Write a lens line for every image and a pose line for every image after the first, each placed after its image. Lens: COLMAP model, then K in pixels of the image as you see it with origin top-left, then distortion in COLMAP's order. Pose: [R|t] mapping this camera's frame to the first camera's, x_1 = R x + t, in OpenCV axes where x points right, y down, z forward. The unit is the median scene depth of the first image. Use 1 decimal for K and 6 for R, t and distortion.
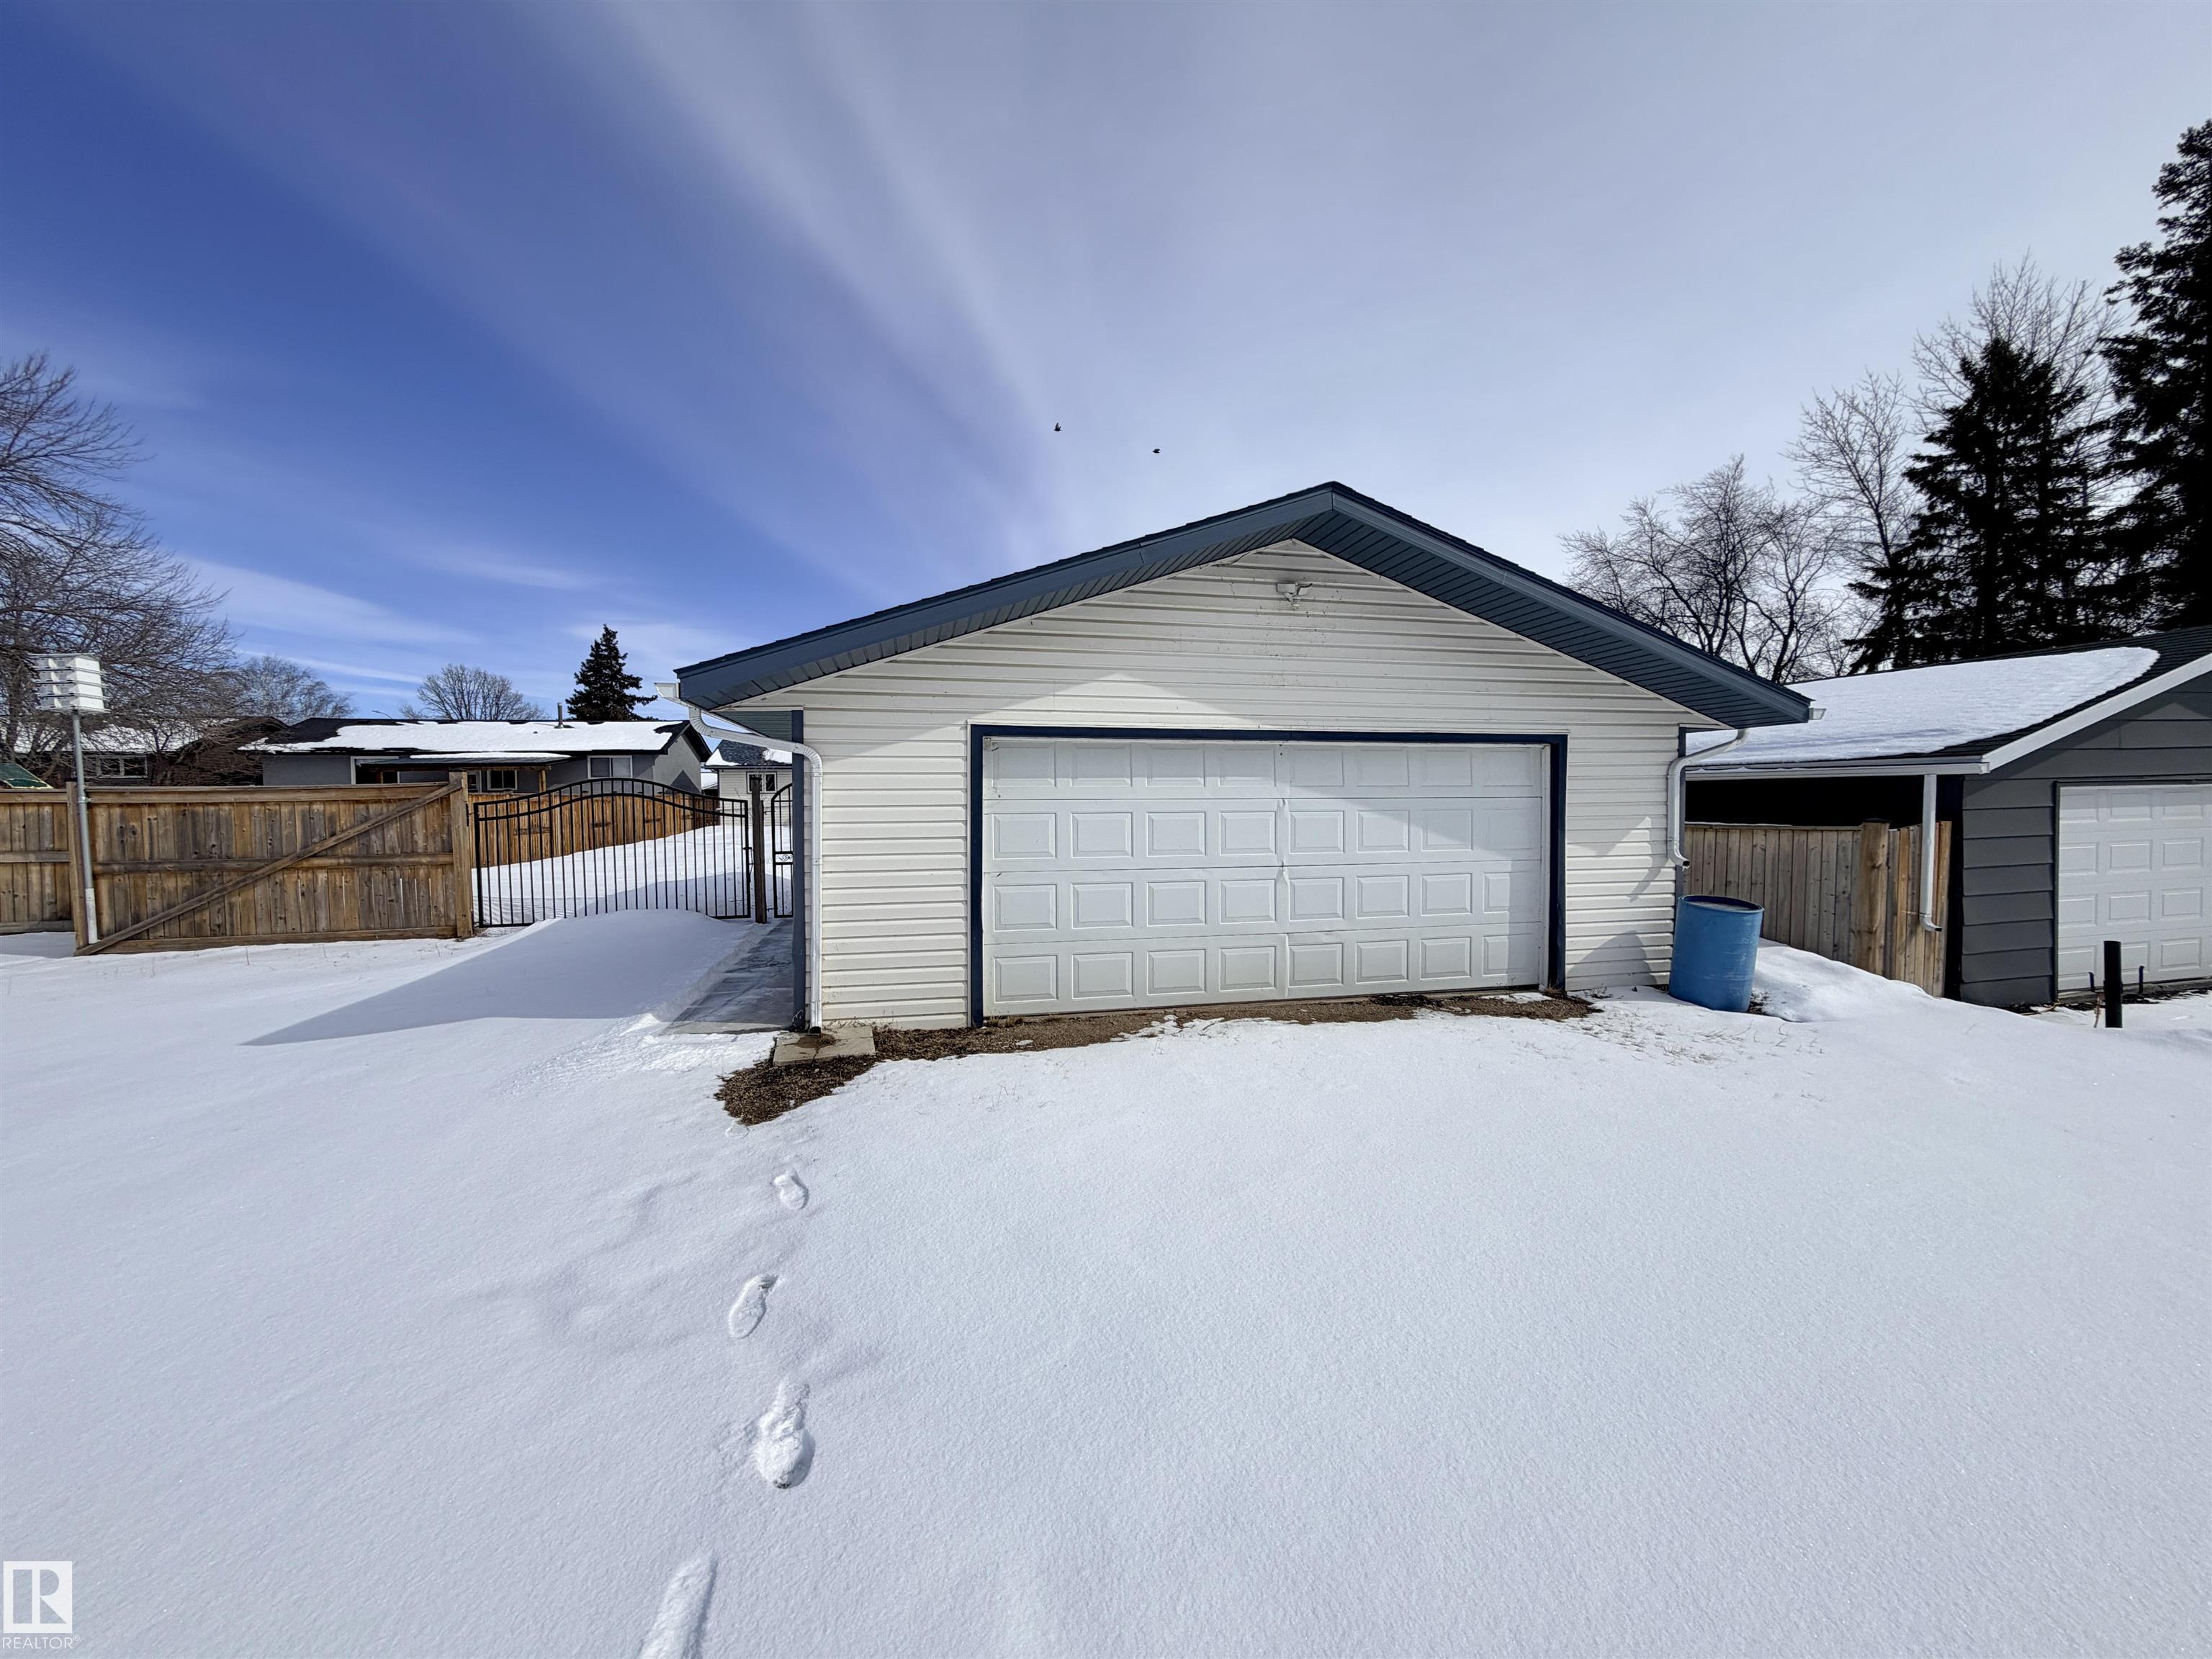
lens RADIAL K [[879.9, 0, 1106.3], [0, 879.9, 822.7], [0, 0, 1]] dist [-0.000466, 0.001381]
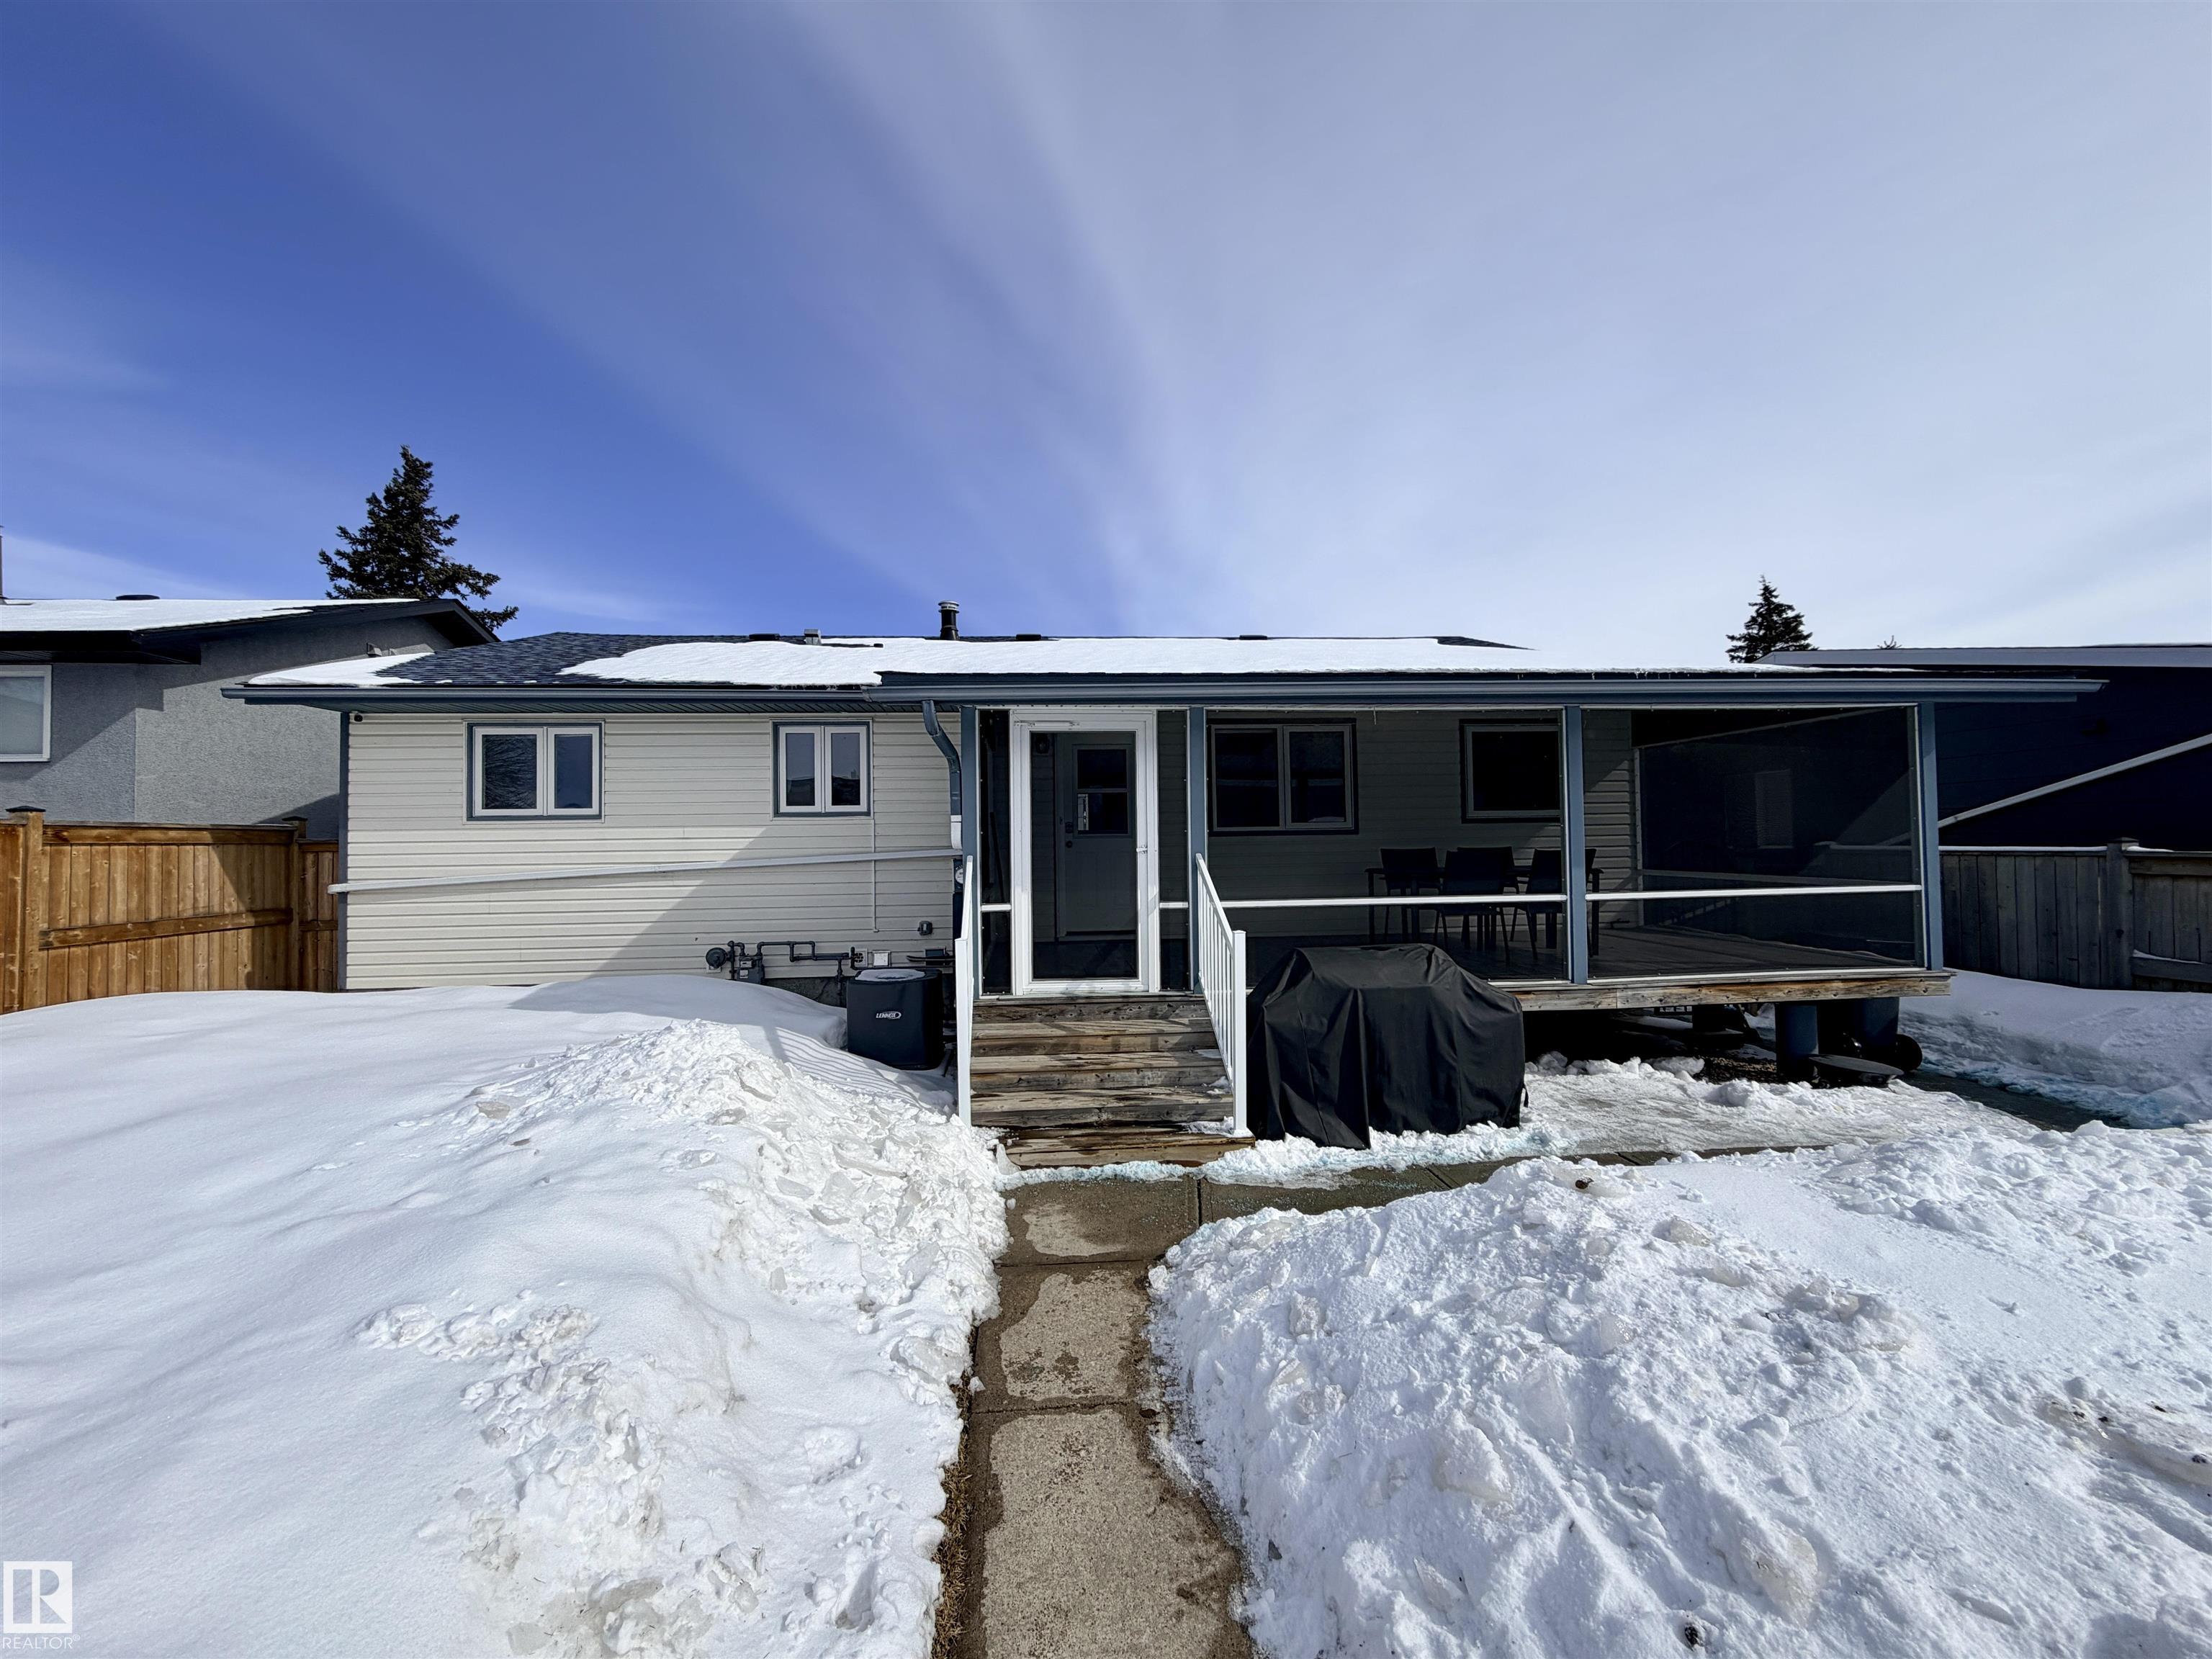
lens RADIAL K [[879.9, 0, 1103.0], [0, 879.9, 827.7], [0, 0, 1]] dist [-0.000466, 0.001381]
pose [[0.990920, -0.006643, -0.134286, -0.765865], [0.000123, 0.998823, -0.048504, -0.070477], [0.134451, 0.048047, 0.989755, 2.821707]]
